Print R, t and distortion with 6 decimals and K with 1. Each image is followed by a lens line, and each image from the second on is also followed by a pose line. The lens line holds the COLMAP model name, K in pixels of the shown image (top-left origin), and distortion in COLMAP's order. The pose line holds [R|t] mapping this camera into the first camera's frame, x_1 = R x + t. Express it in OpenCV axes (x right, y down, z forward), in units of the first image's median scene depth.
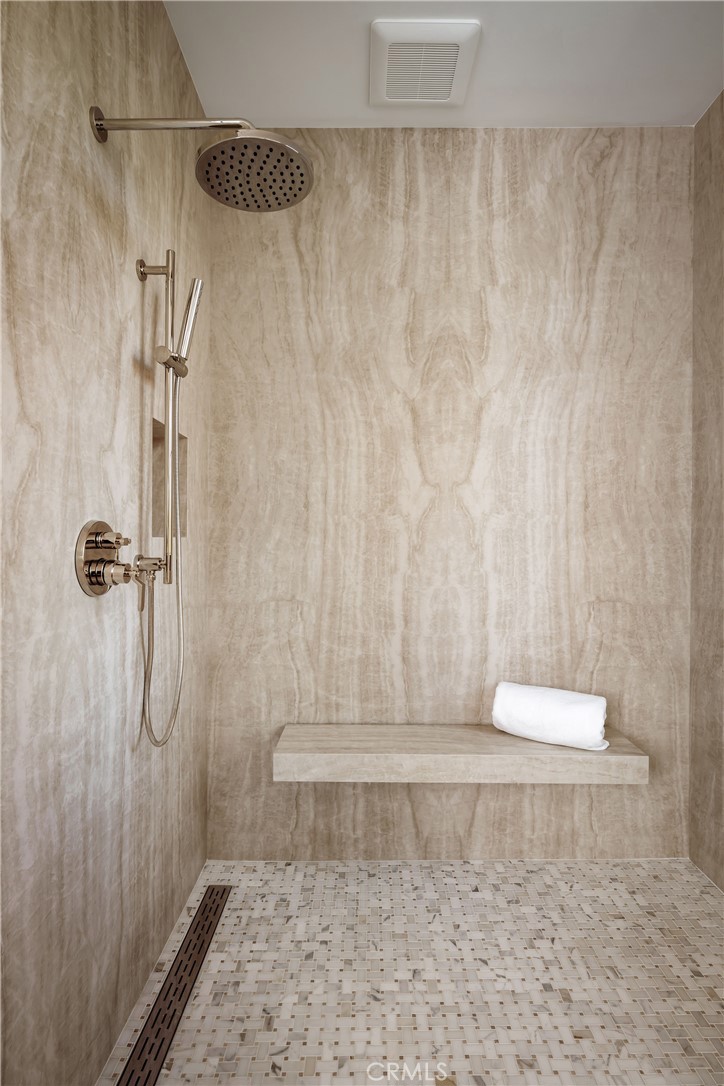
lens RADIAL K [[552.2, 0, 363.9], [0, 552.2, 540.3], [0, 0, 1]] dist [-0.000249, 0.000041]
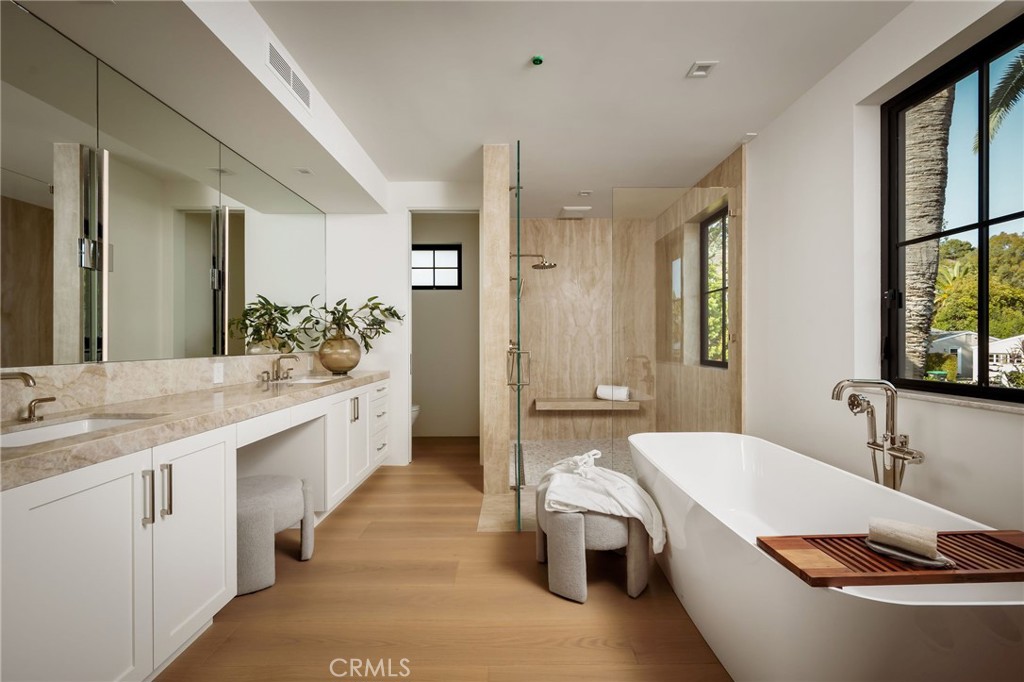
lens RADIAL K [[407.2, 0, 514.2], [0, 407.2, 342.0], [0, 0, 1]] dist [-0.000708, 0.000367]
pose [[0.999860, -0.006038, 0.015625, -0.299864], [0.006121, 0.999967, -0.005257, 0.005888], [-0.015593, 0.005352, 0.999864, -1.438476]]
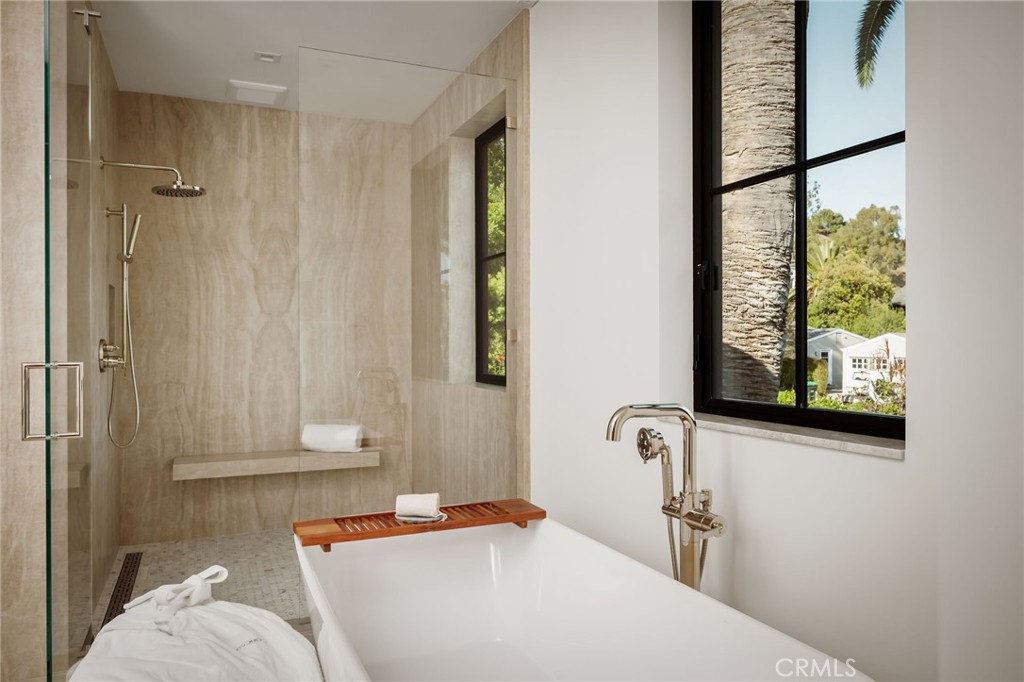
lens RADIAL K [[709.5, 0, 510.3], [0, 709.5, 342.8], [0, 0, 1]] dist [0.001810, -0.002150]
pose [[0.913661, -0.007936, 0.406400, -0.083223], [0.010302, 0.999940, -0.003635, 0.007591], [-0.406347, 0.007508, 0.913688, -1.346704]]
